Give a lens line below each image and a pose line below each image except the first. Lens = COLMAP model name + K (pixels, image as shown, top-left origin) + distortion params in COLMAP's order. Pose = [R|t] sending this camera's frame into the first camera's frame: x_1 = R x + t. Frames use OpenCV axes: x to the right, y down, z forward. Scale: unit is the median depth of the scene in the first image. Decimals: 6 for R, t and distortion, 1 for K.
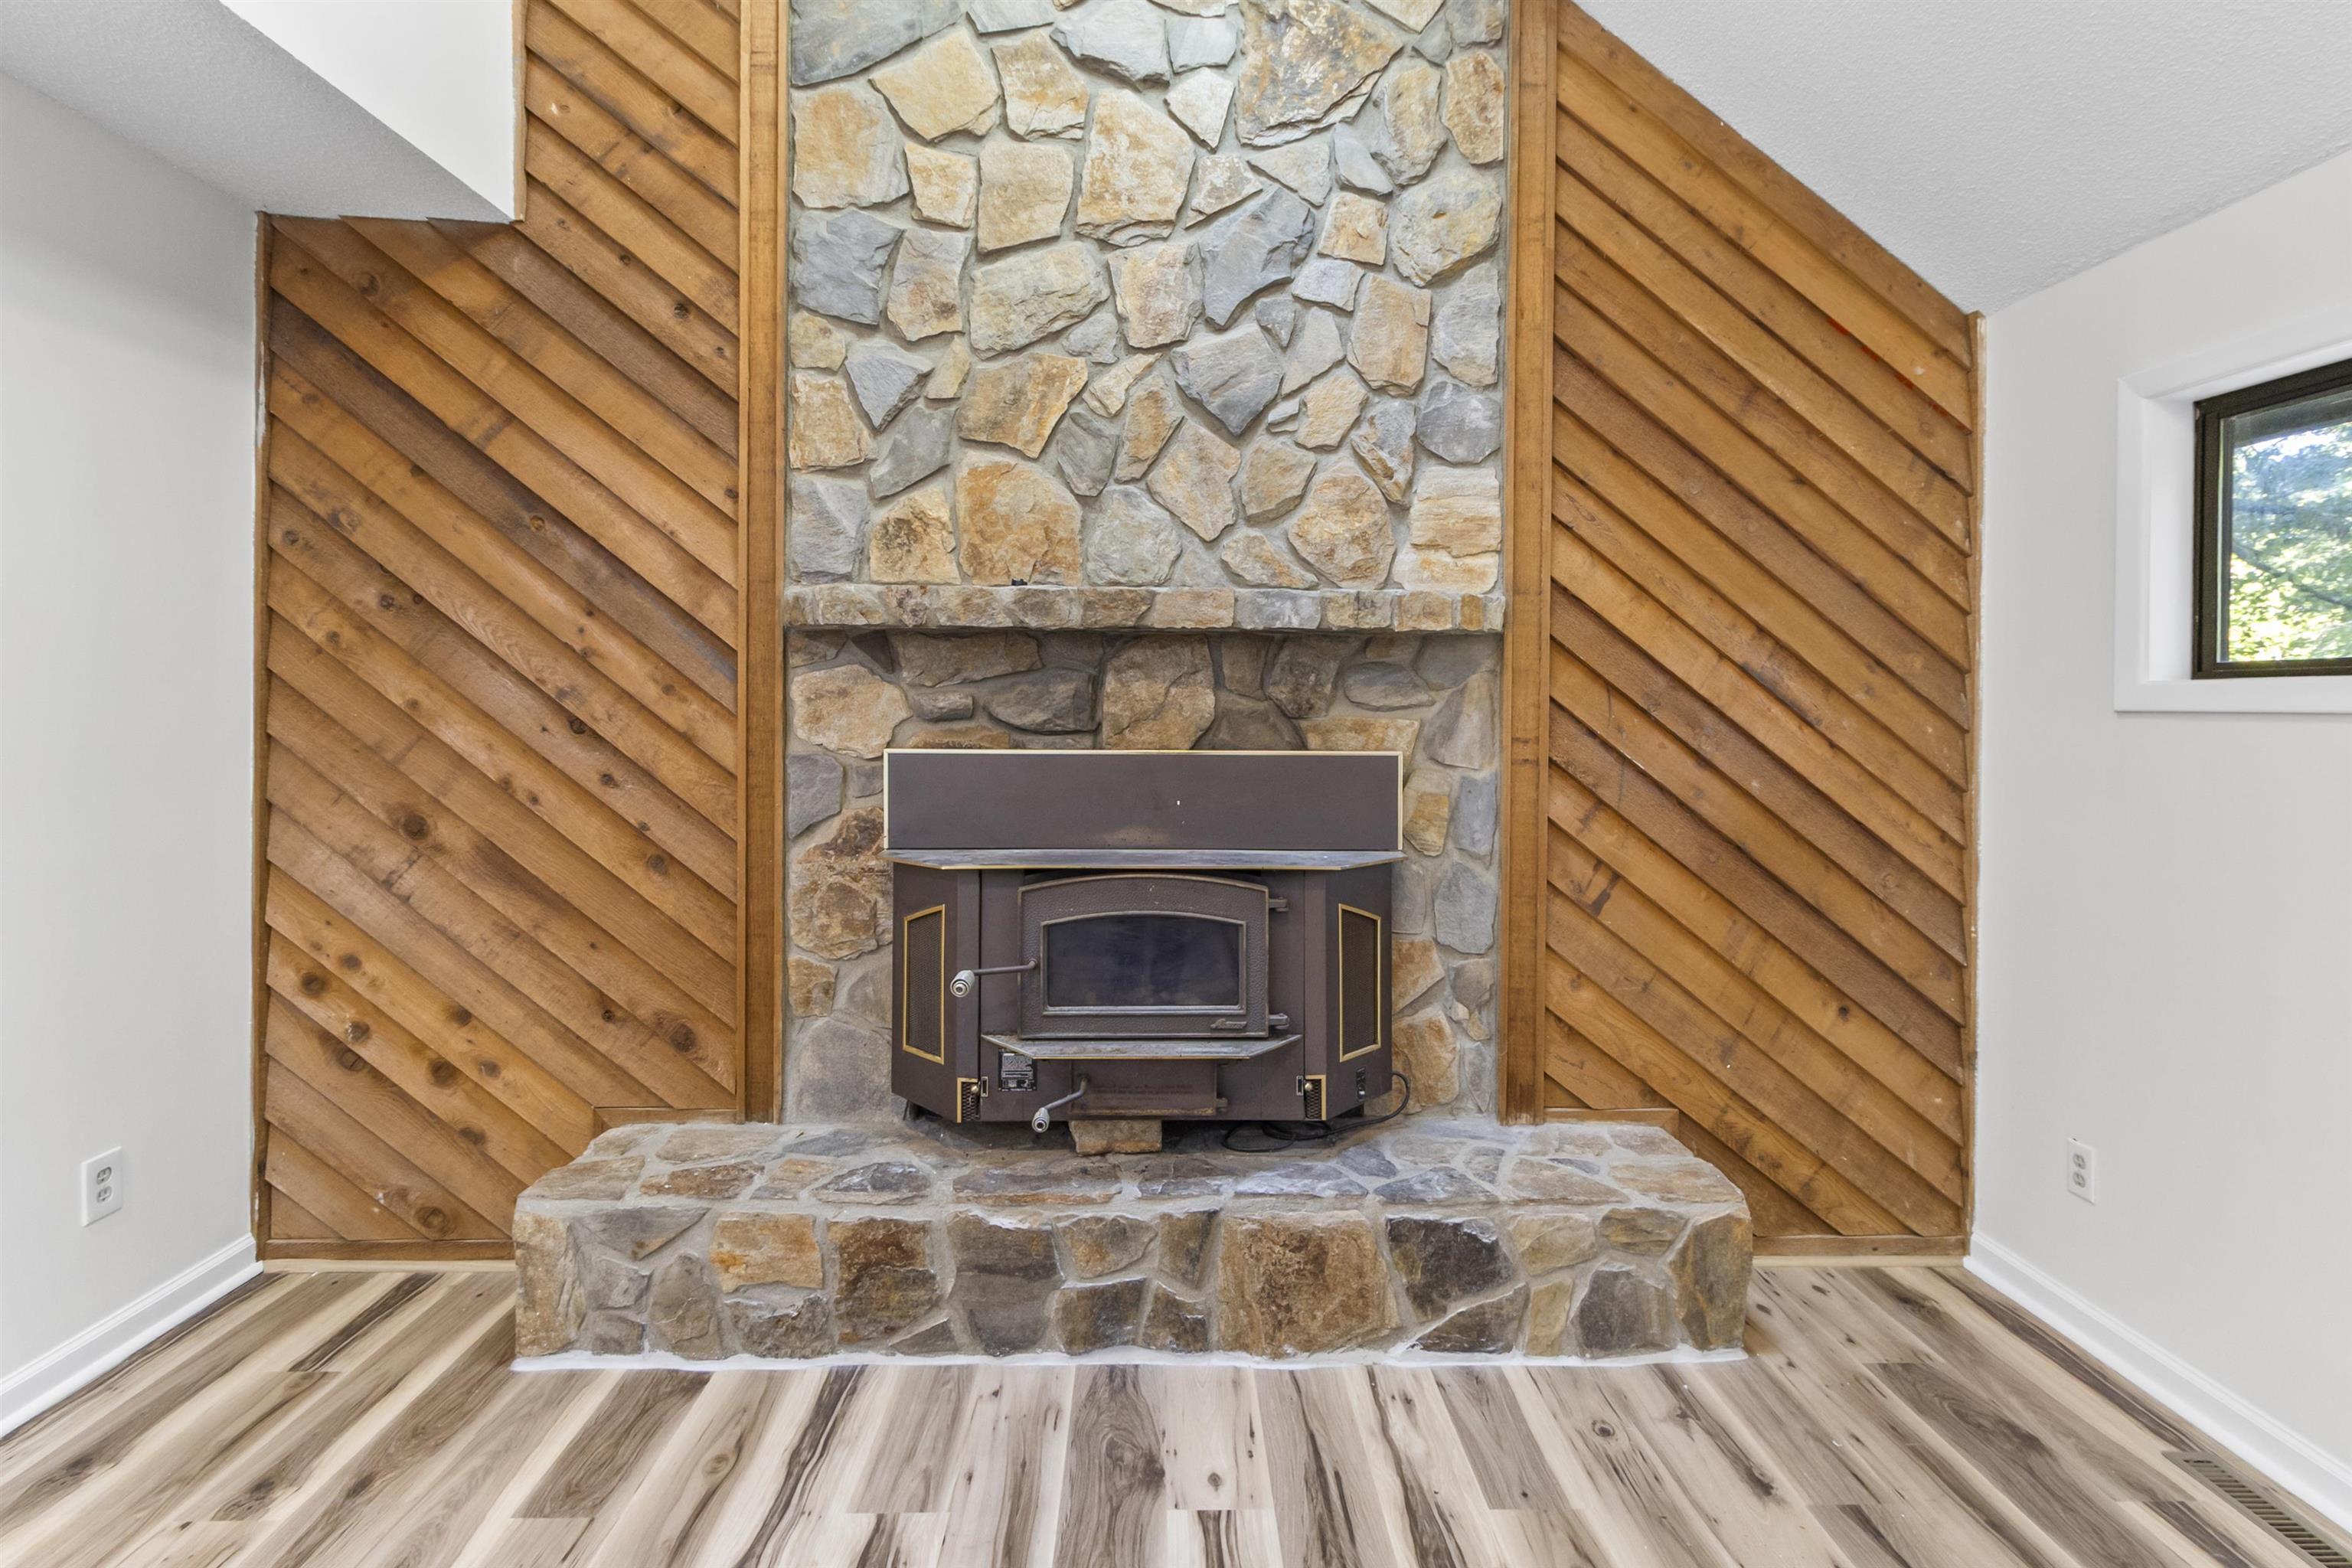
lens RADIAL K [[1106.7, 0, 1170.4], [0, 1106.7, 737.2], [0, 0, 1]] dist [0.001666, 0.000345]
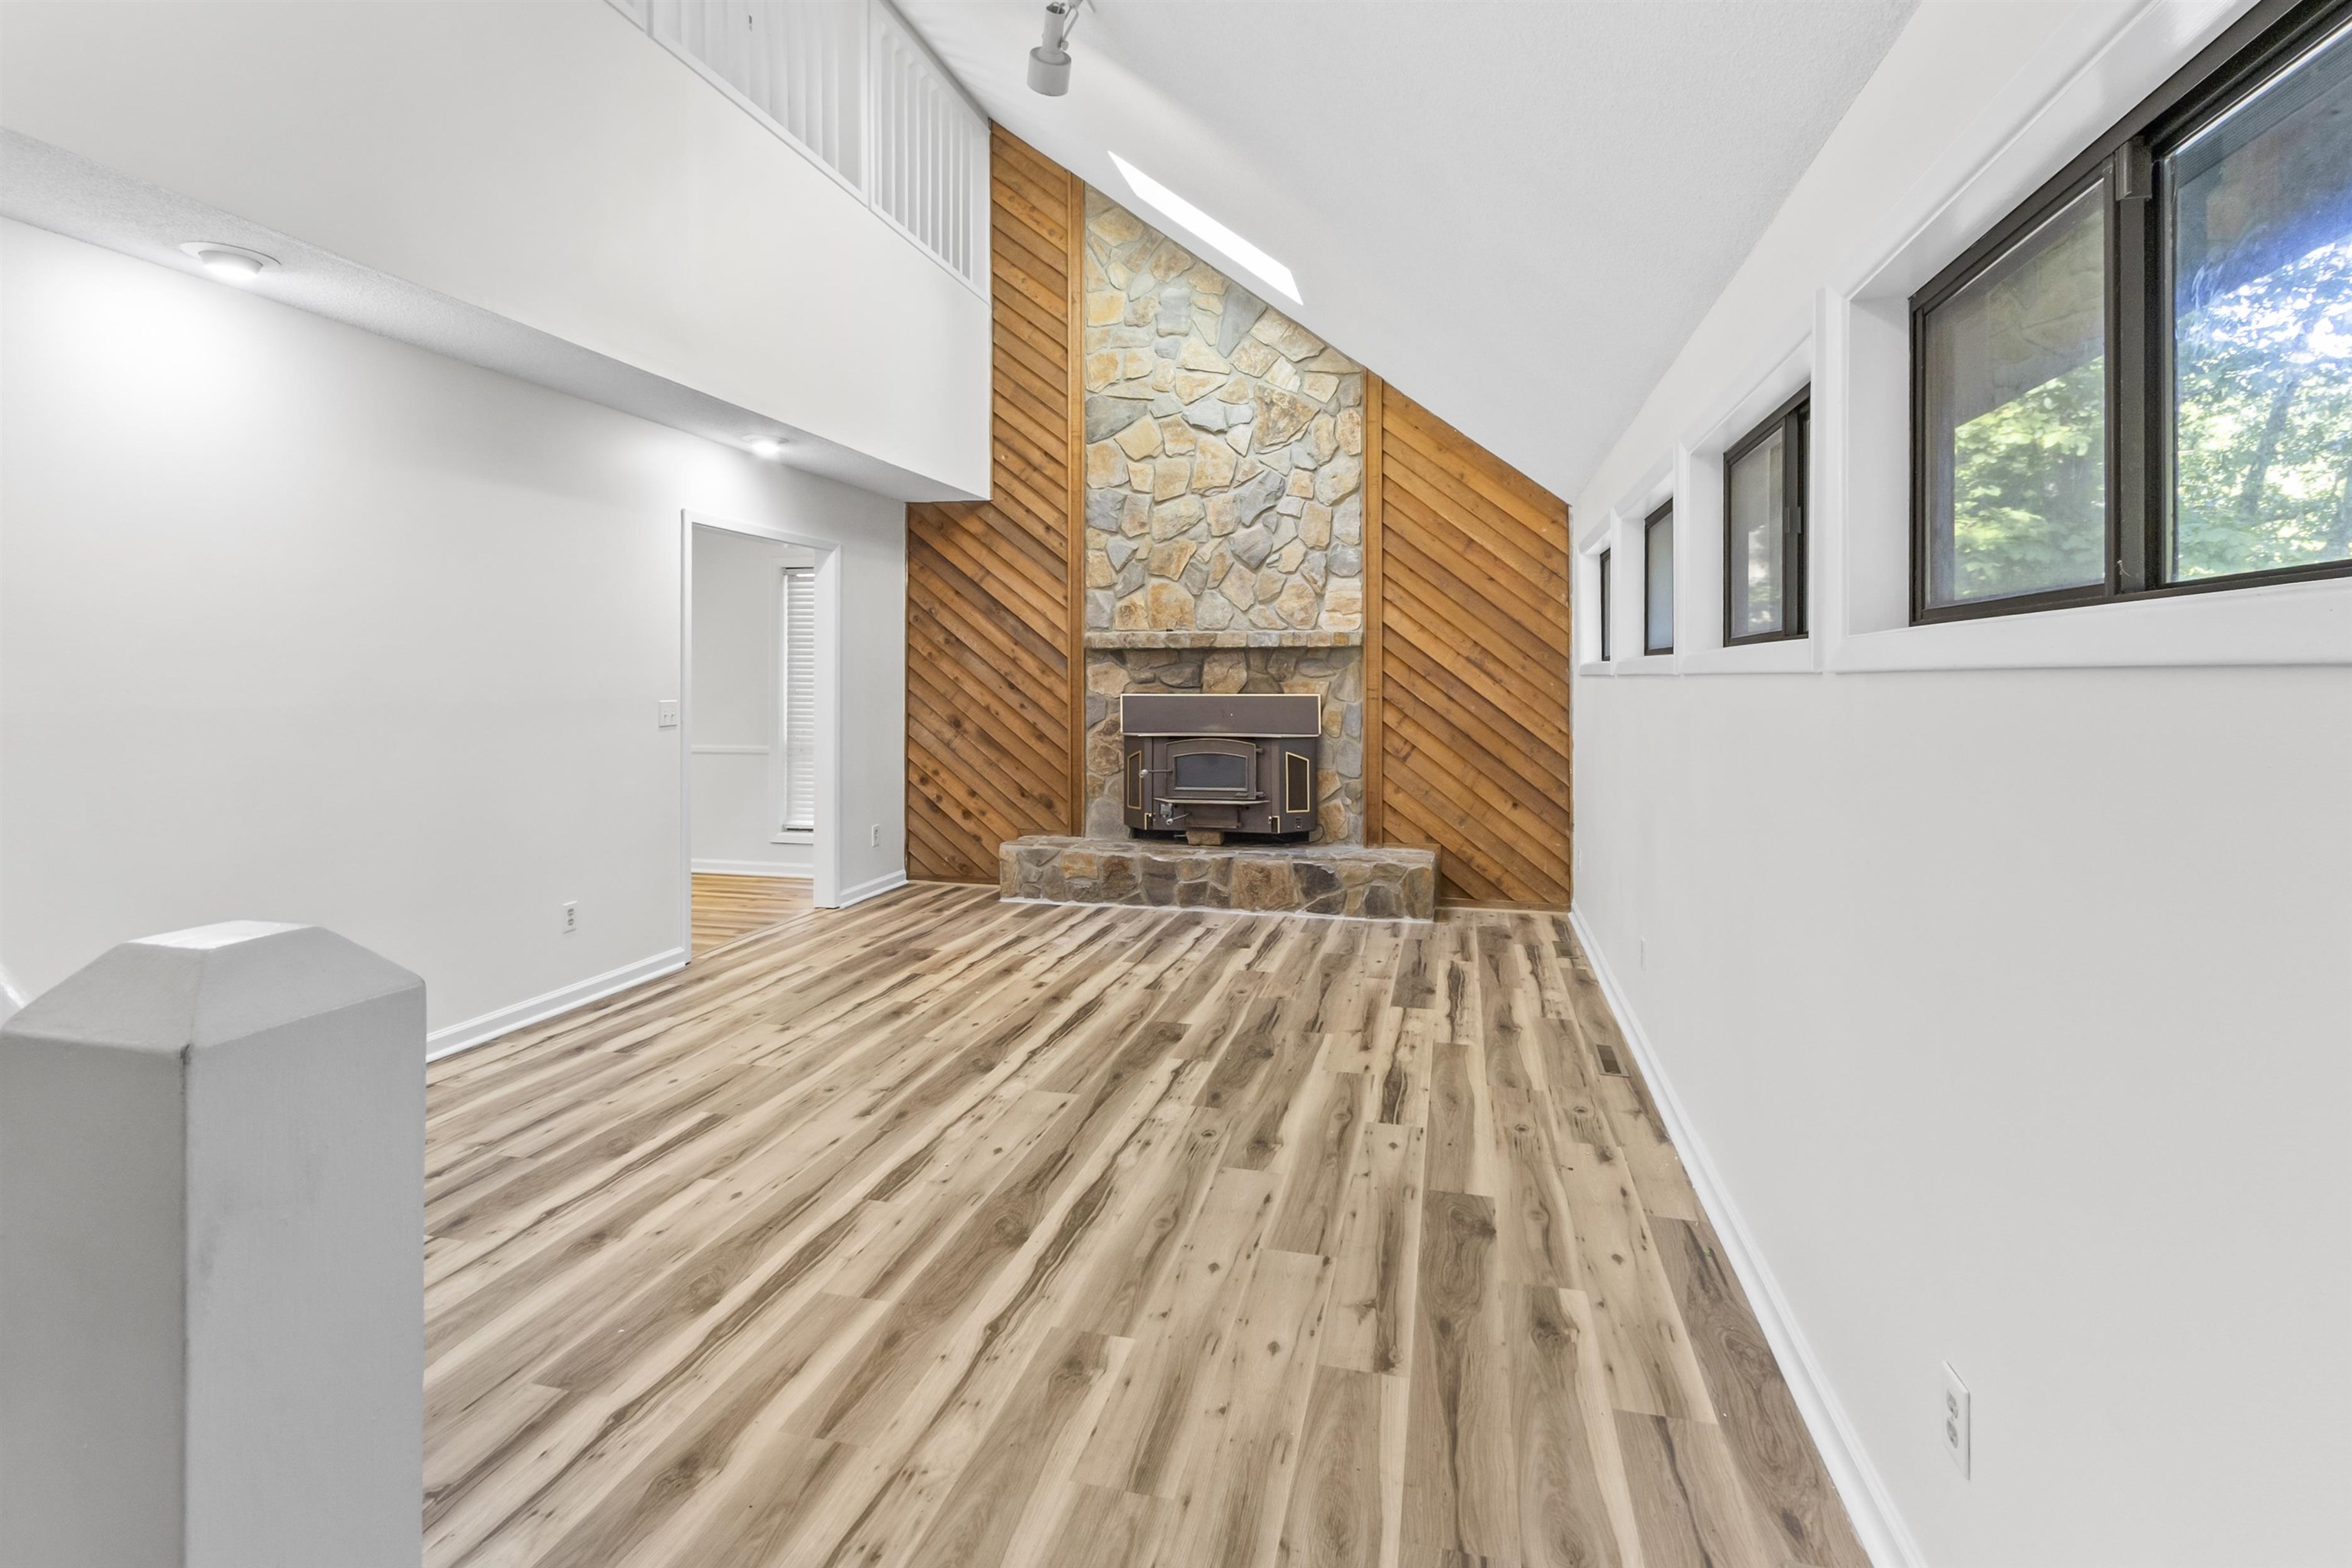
lens RADIAL K [[1106.7, 0, 1170.4], [0, 1106.7, 737.2], [0, 0, 1]] dist [0.001666, 0.000345]
pose [[0.966754, 0.005989, -0.255638, 0.522808], [0.002468, 0.999461, 0.032746, 0.027002], [0.255696, -0.032288, 0.966218, -1.497402]]
